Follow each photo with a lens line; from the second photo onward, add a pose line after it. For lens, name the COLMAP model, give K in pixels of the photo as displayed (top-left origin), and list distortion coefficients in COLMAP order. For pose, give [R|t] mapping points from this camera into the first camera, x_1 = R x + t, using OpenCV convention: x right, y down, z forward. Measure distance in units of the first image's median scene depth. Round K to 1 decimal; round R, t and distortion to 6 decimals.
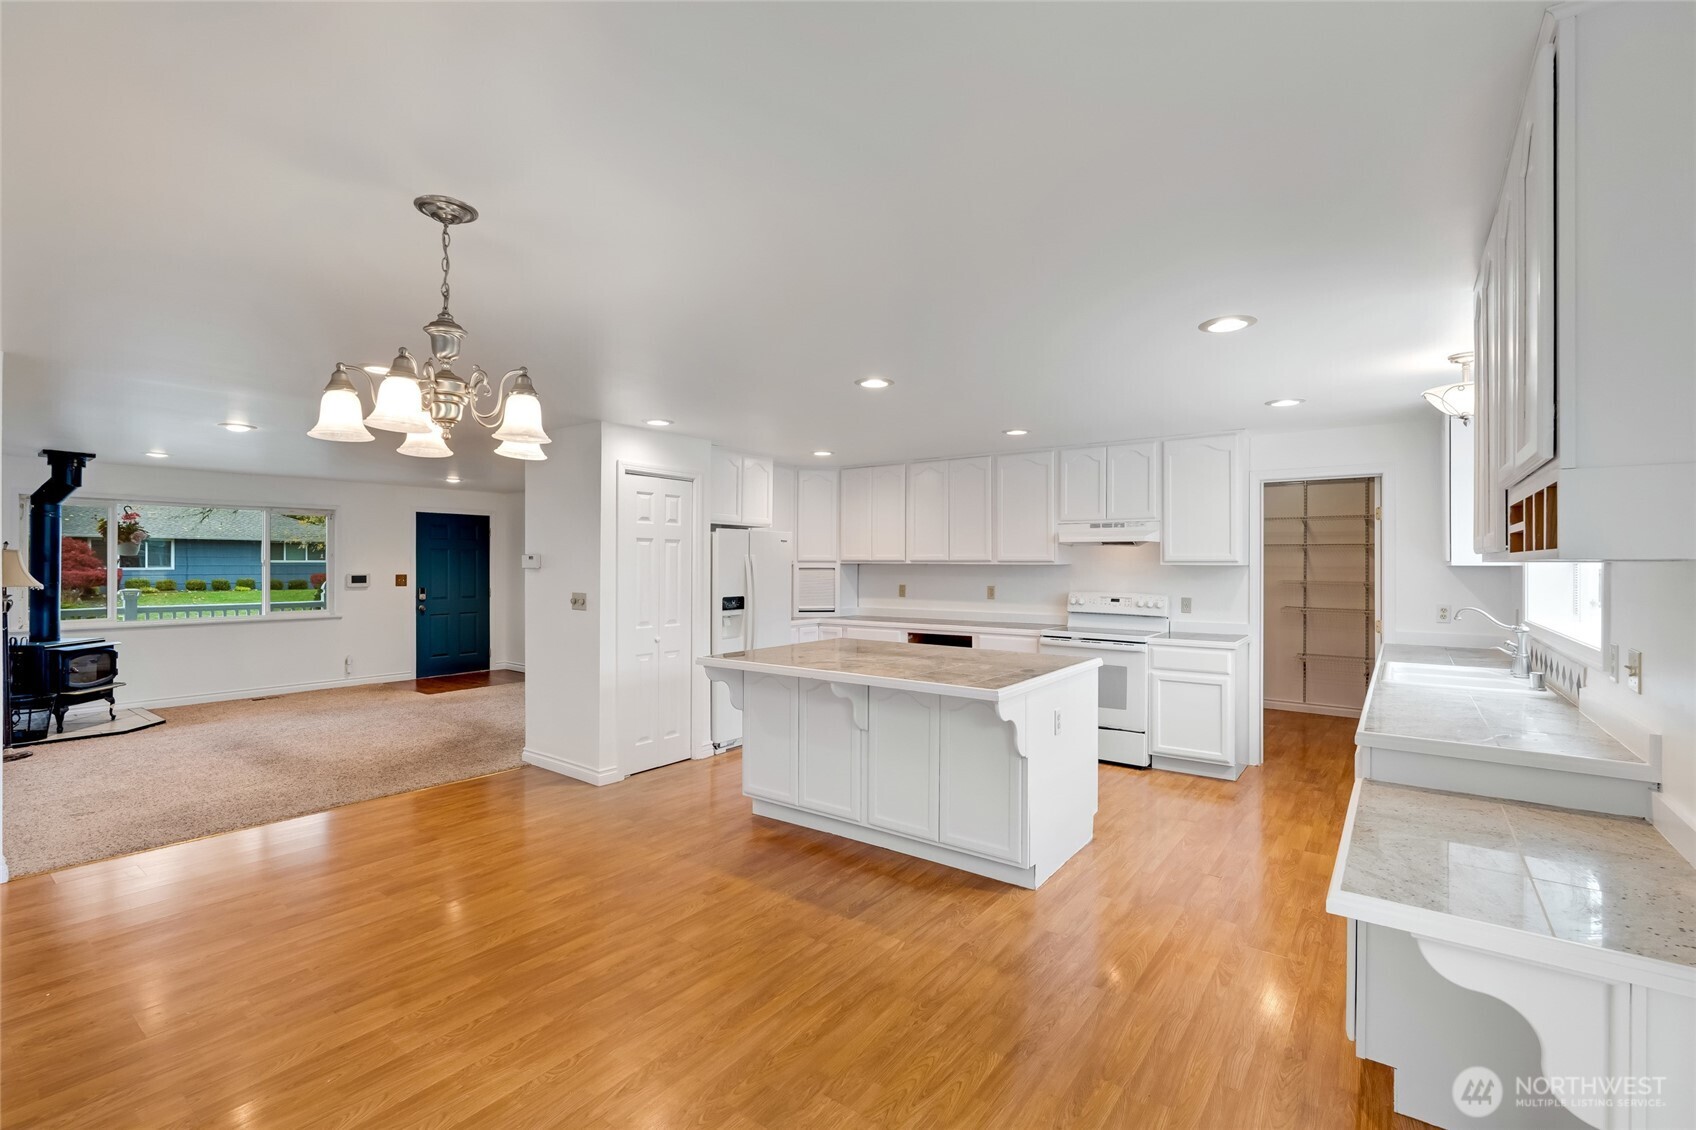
lens RADIAL K [[744.5, 0, 852.5], [0, 744.5, 565.8], [0, 0, 1]] dist [-0.011536, -0.000239]
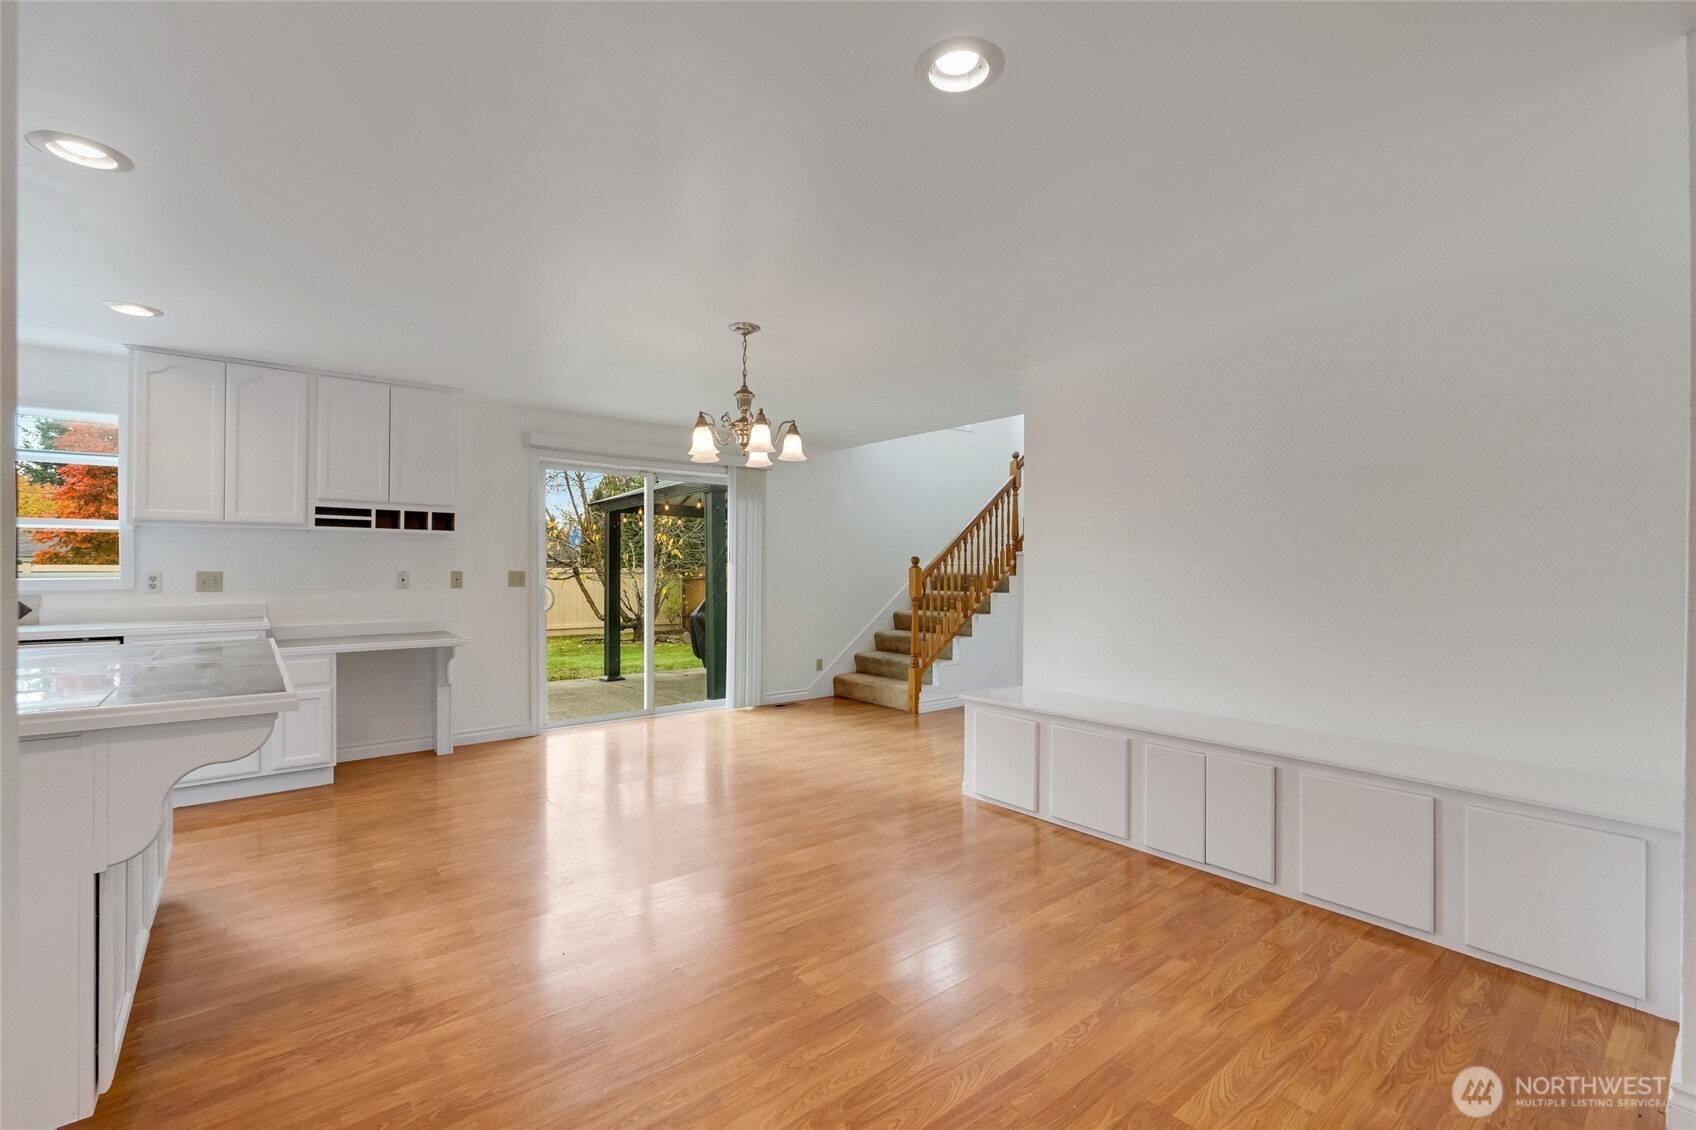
lens RADIAL K [[739.8, 0, 846.3], [0, 739.8, 563.8], [0, 0, 1]] dist [-0.003085, -0.000565]
pose [[-0.966944, -0.003632, 0.254965, -0.481025], [-0.004477, 0.999986, -0.002737, 0.036355], [-0.254951, -0.003788, -0.966946, 1.030028]]
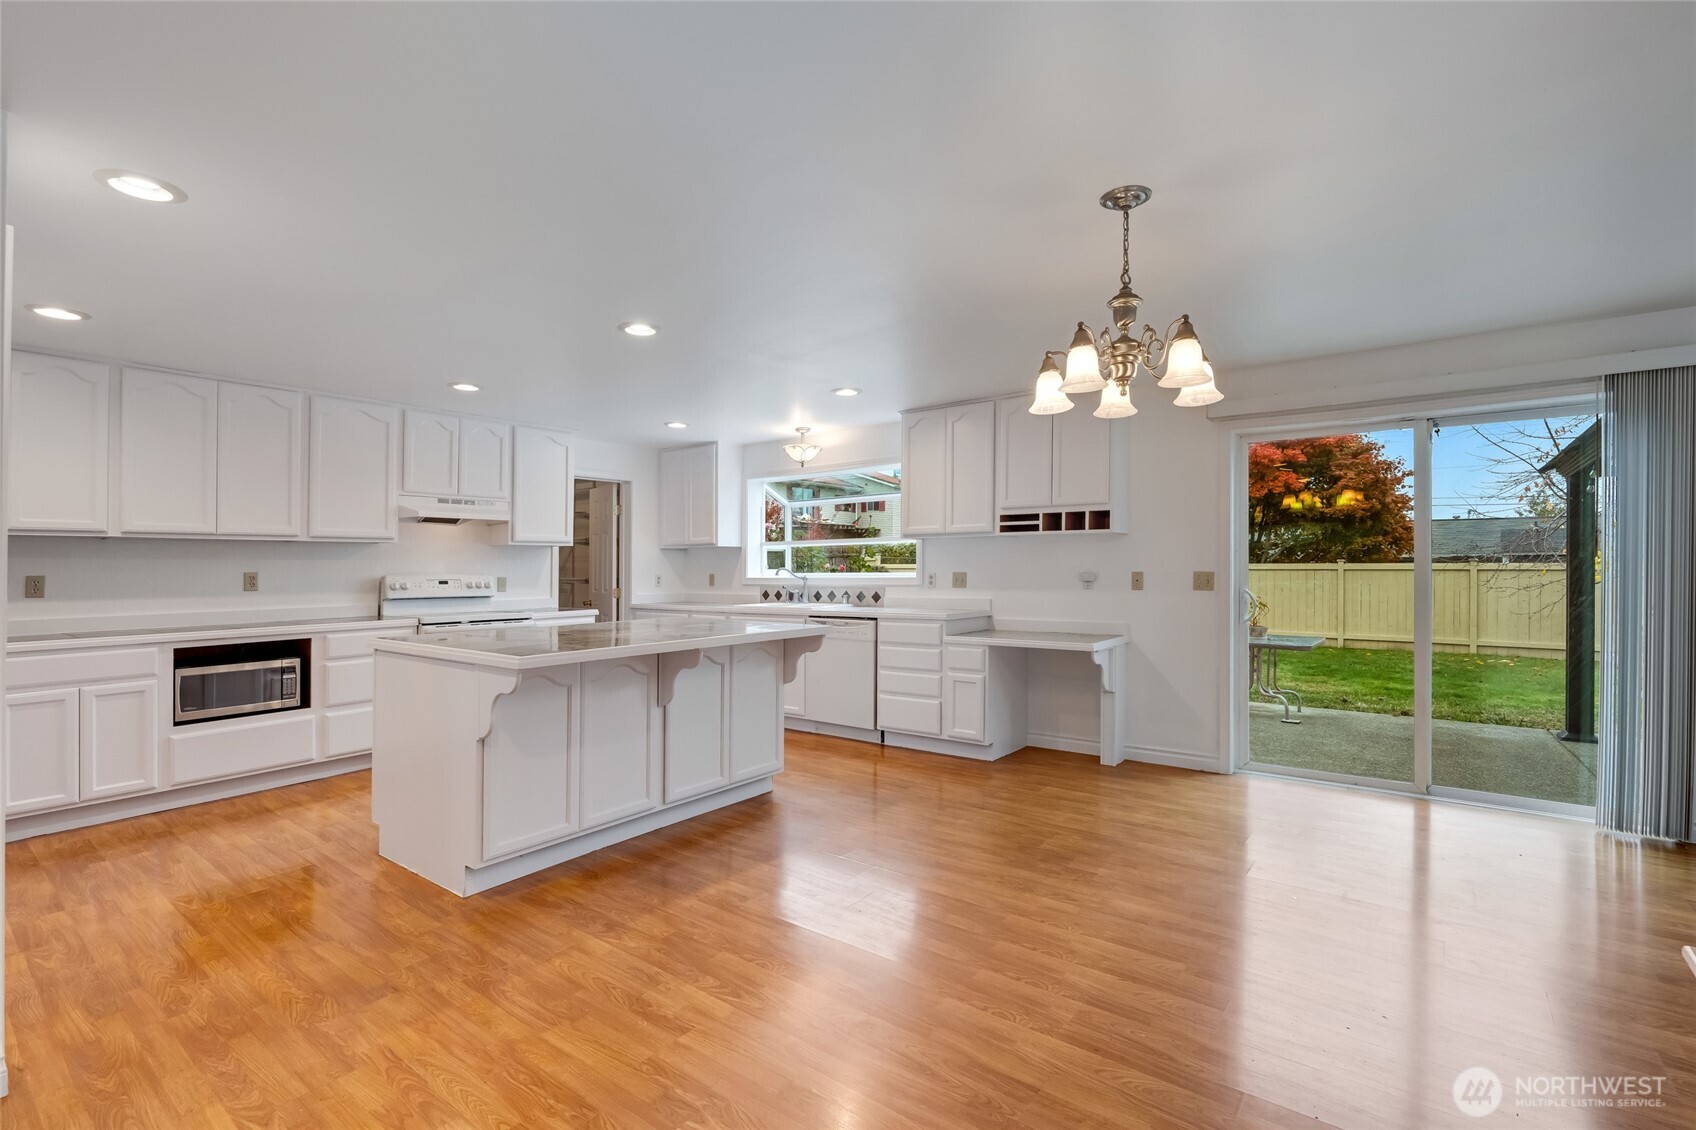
lens RADIAL K [[760.4, 0, 852.7], [0, 760.4, 563.0], [0, 0, 1]] dist [-0.003183, -0.000318]
pose [[0.020652, 0.000247, 0.999787, -0.673730], [0.010049, 0.999949, -0.000454, 0.031909], [-0.999736, 0.010056, 0.020648, 0.532947]]
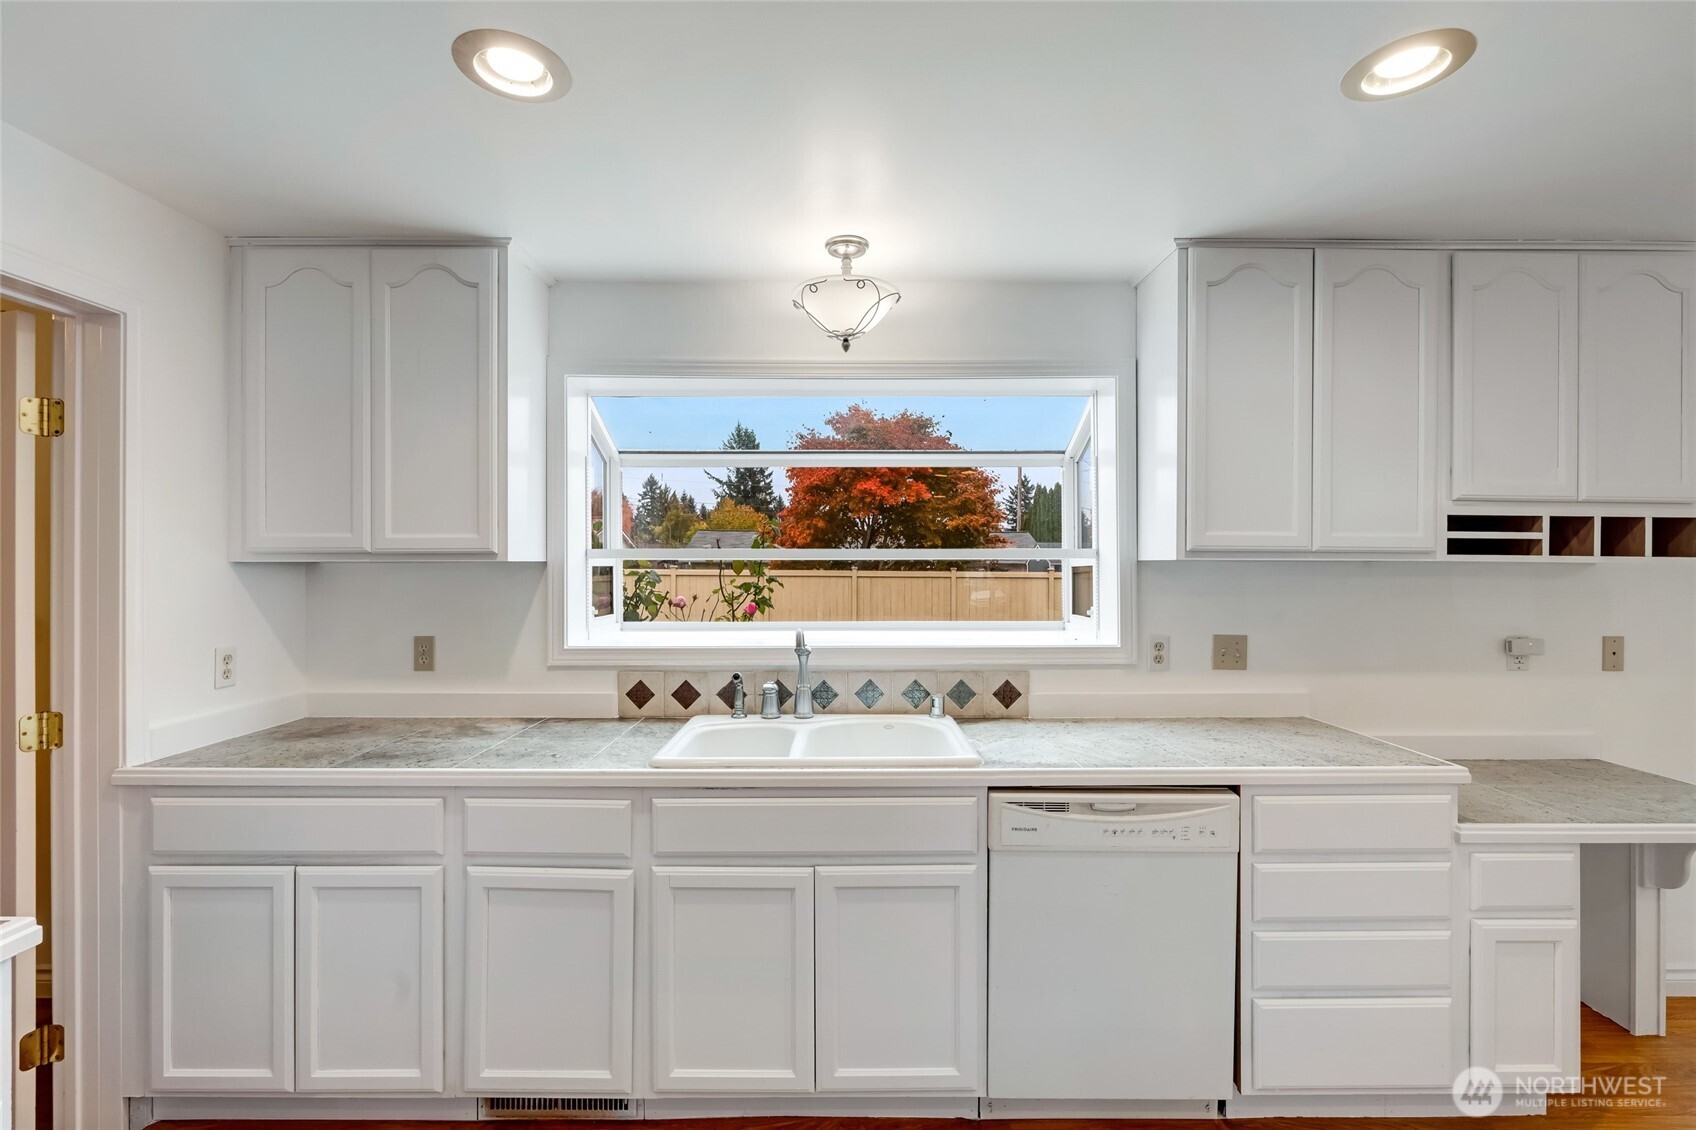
lens RADIAL K [[739.8, 0, 846.3], [0, 739.8, 563.8], [0, 0, 1]] dist [-0.003085, -0.000565]
pose [[-0.596700, -0.008797, 0.802416, 0.197920], [-0.004748, 0.999961, 0.007431, -0.002918], [-0.802450, 0.000625, -0.596719, 0.893466]]
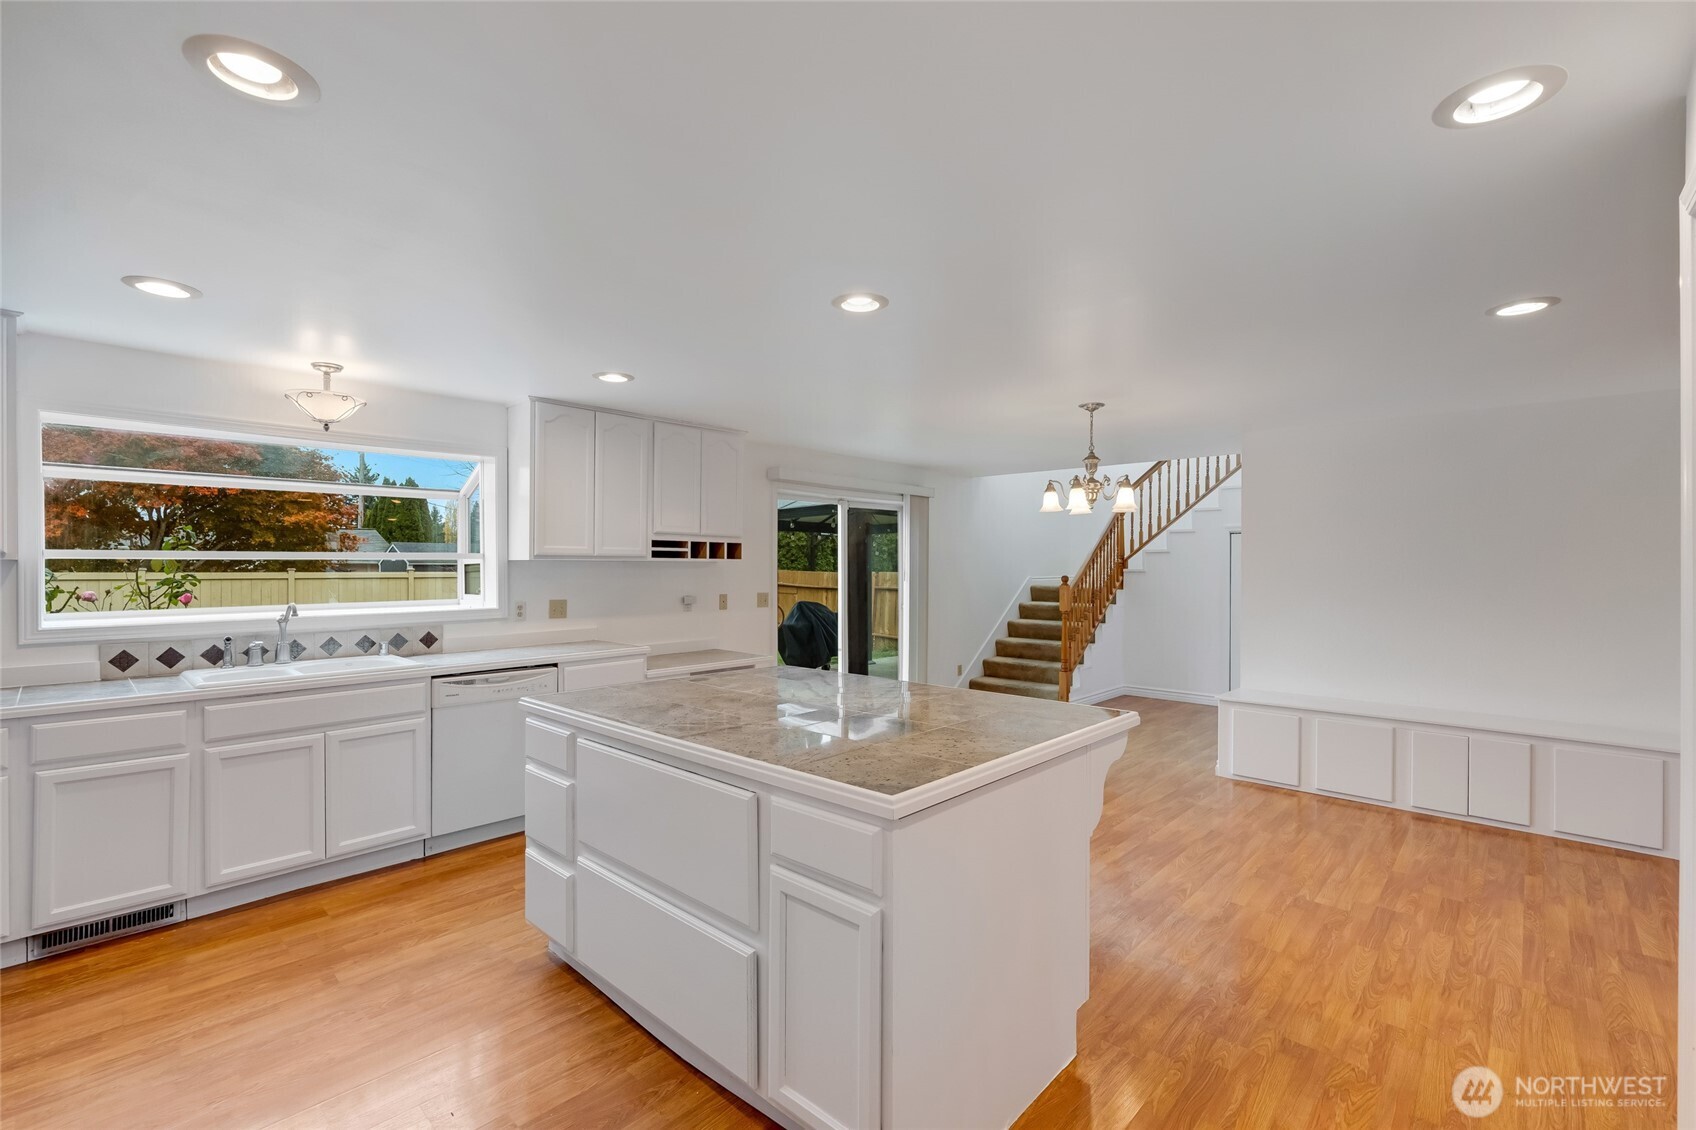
lens RADIAL K [[744.9, 0, 851.1], [0, 744.9, 560.0], [0, 0, 1]] dist [0.000459, 0.000056]
pose [[-0.993685, -0.006632, 0.112012, -0.028256], [-0.007018, 0.999971, -0.003046, -0.002926], [-0.111988, -0.003813, -0.993702, 1.280284]]
